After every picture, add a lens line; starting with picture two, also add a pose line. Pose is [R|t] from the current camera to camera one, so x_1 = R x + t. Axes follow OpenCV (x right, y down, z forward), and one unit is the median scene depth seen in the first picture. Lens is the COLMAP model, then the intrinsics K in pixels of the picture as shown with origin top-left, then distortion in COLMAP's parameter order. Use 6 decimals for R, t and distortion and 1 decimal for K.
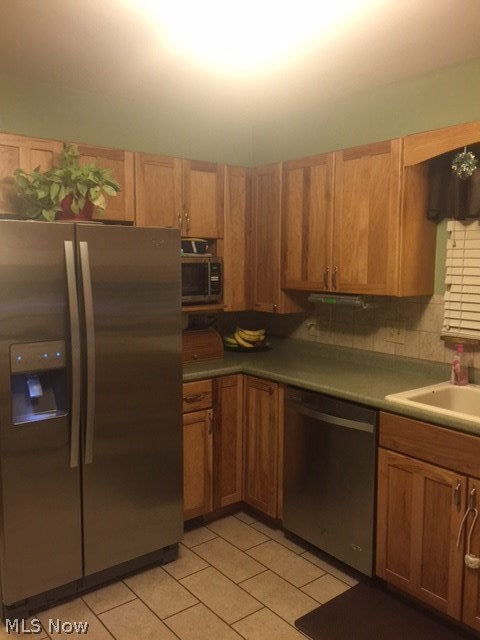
lens RADIAL K [[557.9, 0, 240.0], [0, 557.9, 320.0], [0, 0, 1]] dist [0.087934, -0.112104]
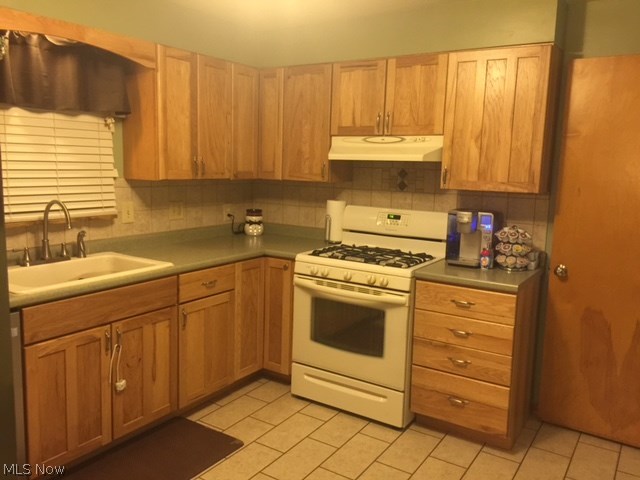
lens RADIAL K [[557.9, 0, 320.0], [0, 557.9, 240.0], [0, 0, 1]] dist [0.087934, -0.112104]
pose [[-0.329750, -0.146136, 0.932689, -0.835822], [0.076271, 0.980594, 0.180607, -0.087411], [-0.940982, 0.130692, -0.312205, 0.887549]]
